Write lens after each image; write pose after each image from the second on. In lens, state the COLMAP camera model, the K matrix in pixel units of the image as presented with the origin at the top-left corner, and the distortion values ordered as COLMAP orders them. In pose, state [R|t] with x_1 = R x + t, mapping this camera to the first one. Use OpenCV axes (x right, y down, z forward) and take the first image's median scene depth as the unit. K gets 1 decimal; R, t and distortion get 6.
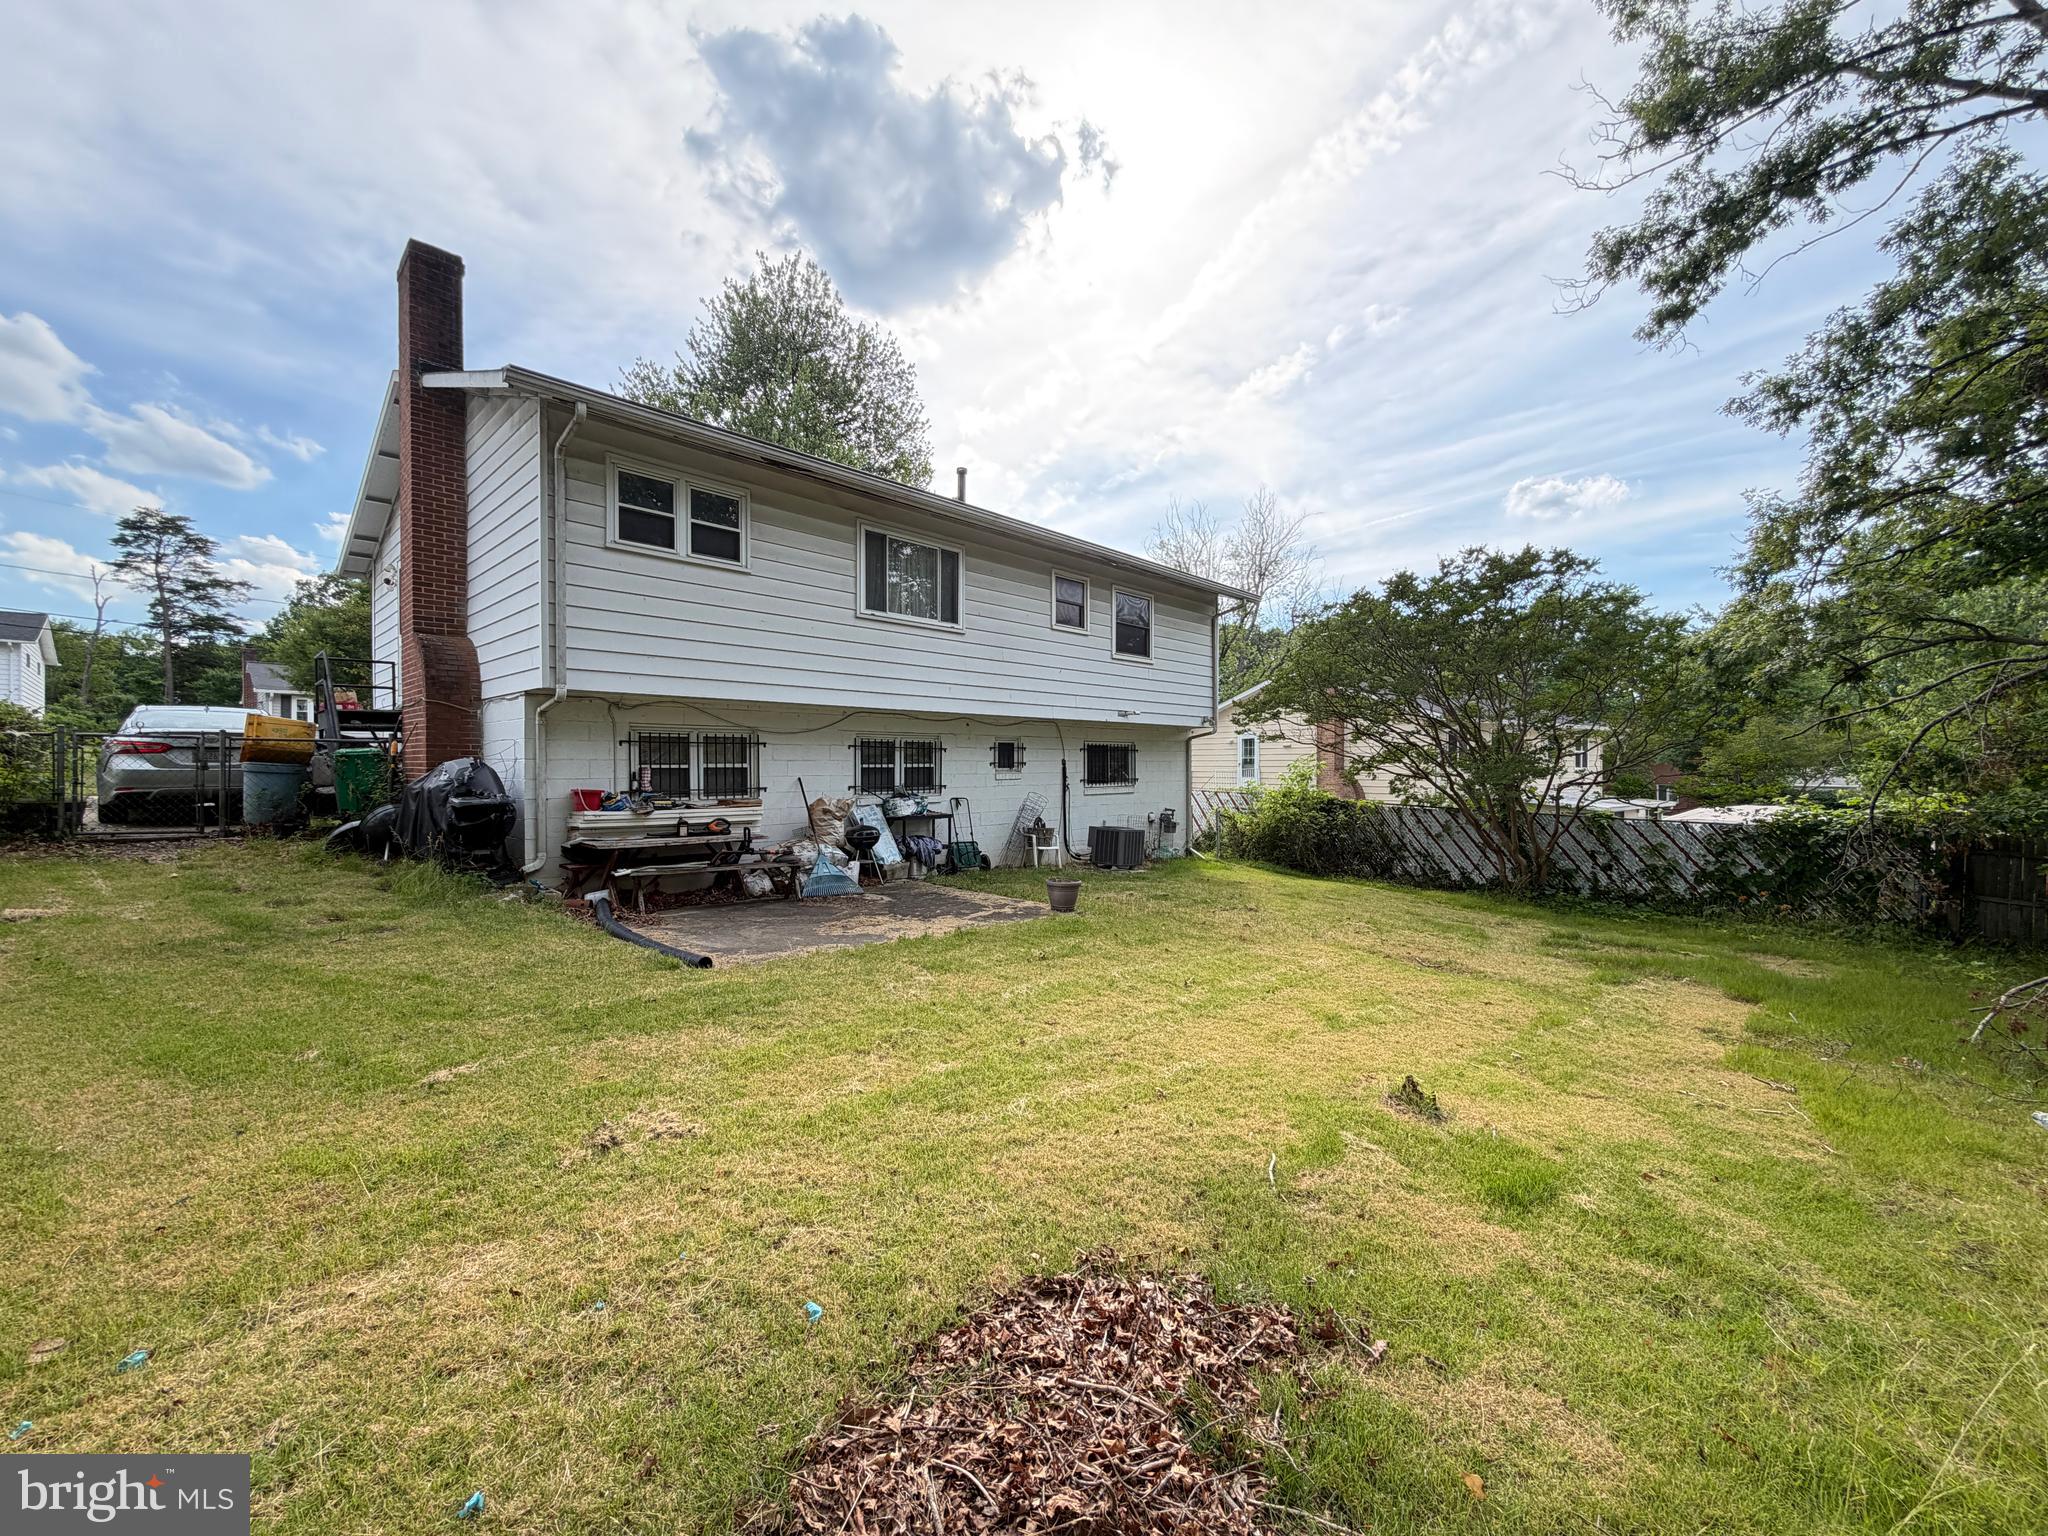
lens RADIAL K [[817.5, 0, 1017.5], [0, 817.5, 770.7], [0, 0, 1]] dist [0.001232, -0.000156]
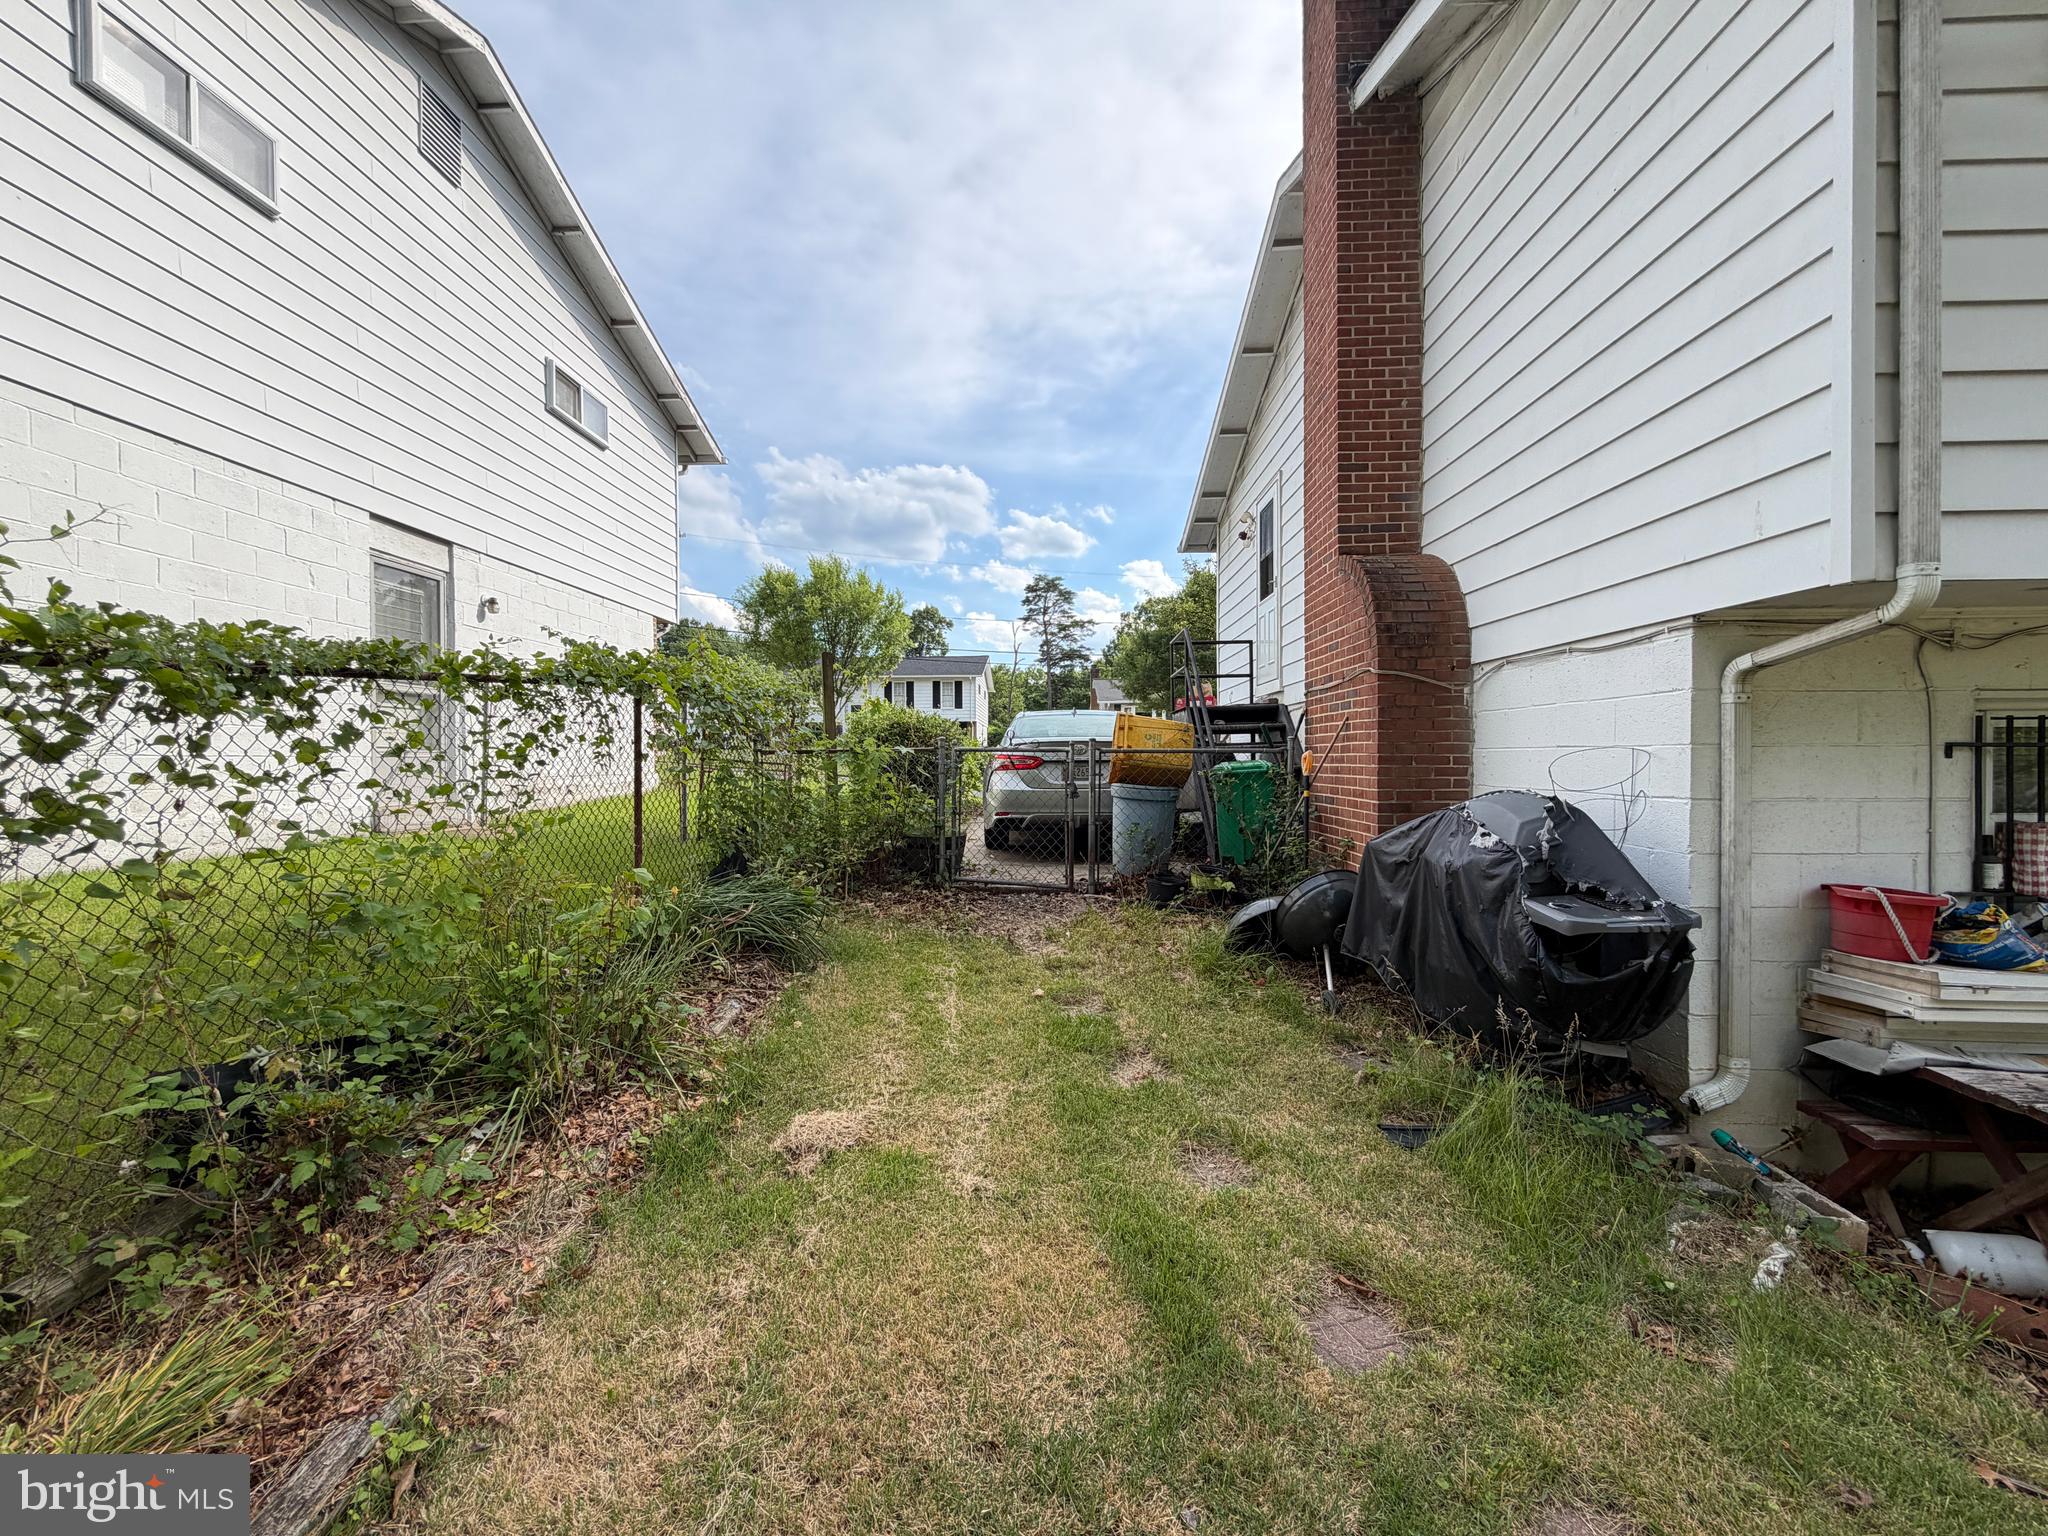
lens RADIAL K [[815.3, 0, 1019.0], [0, 815.3, 770.0], [0, 0, 1]] dist [0.000416, -0.000454]
pose [[0.665642, 0.005927, -0.746248, -0.377846], [-0.000622, 0.999973, 0.007387, -0.021310], [0.746271, -0.004453, 0.665628, 0.375144]]
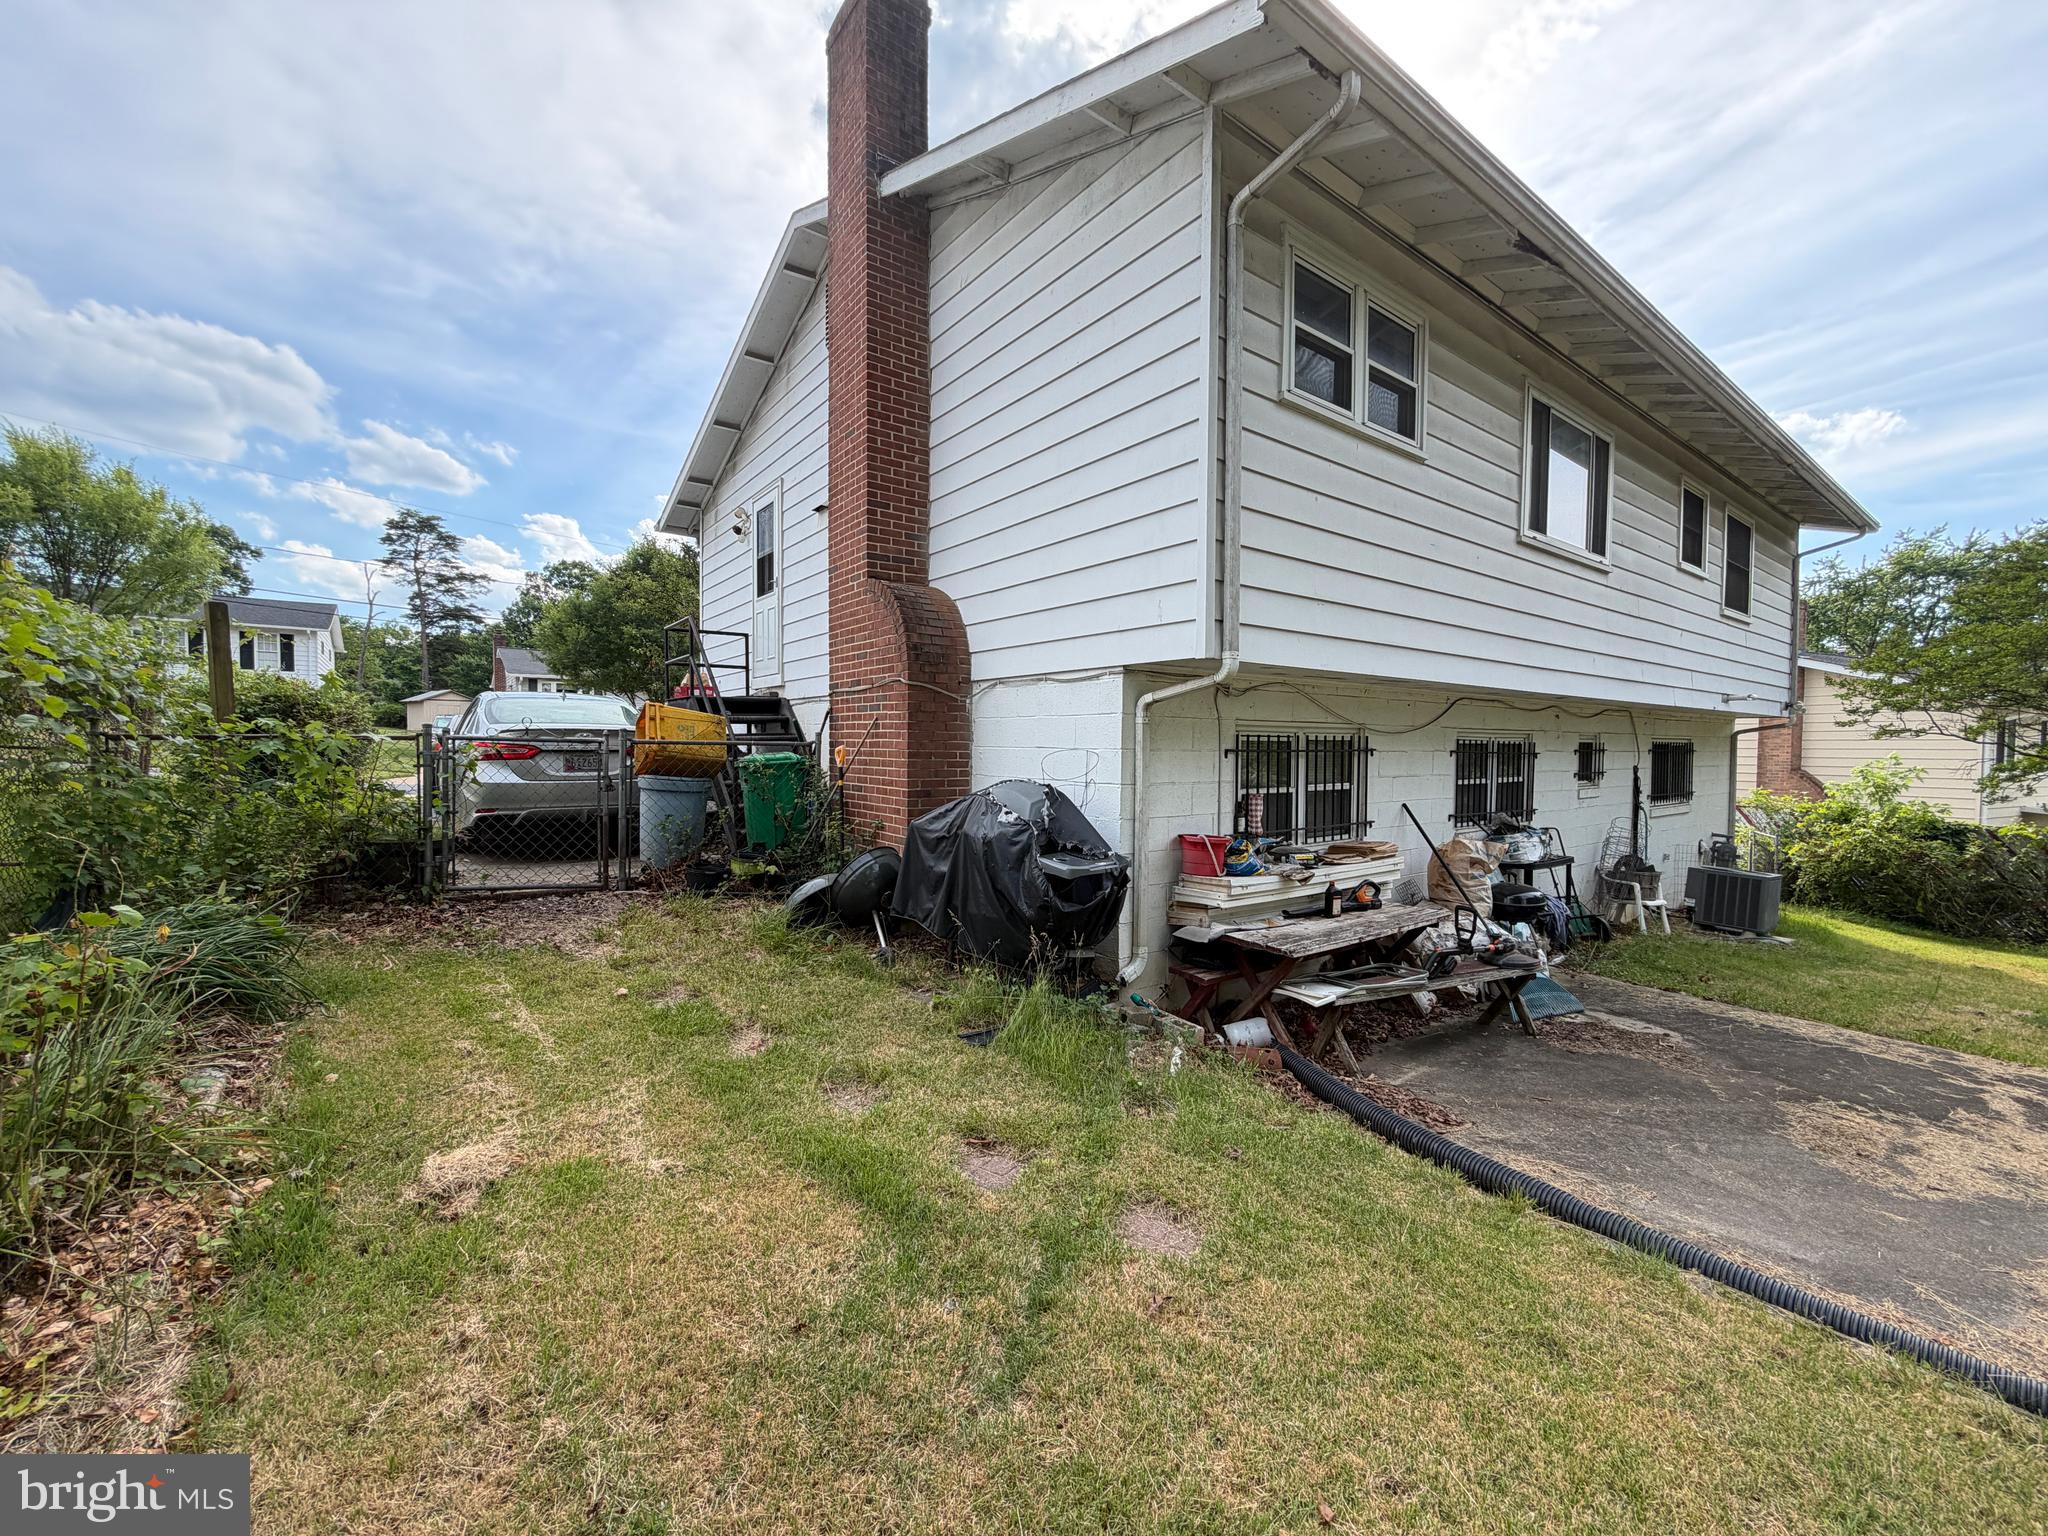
lens RADIAL K [[815.3, 0, 1019.0], [0, 815.3, 770.0], [0, 0, 1]] dist [0.000416, -0.000454]
pose [[0.986060, 0.013176, -0.165868, -0.412941], [-0.009416, 0.999681, 0.023435, -0.026385], [0.166124, -0.021547, 0.985869, 0.303280]]
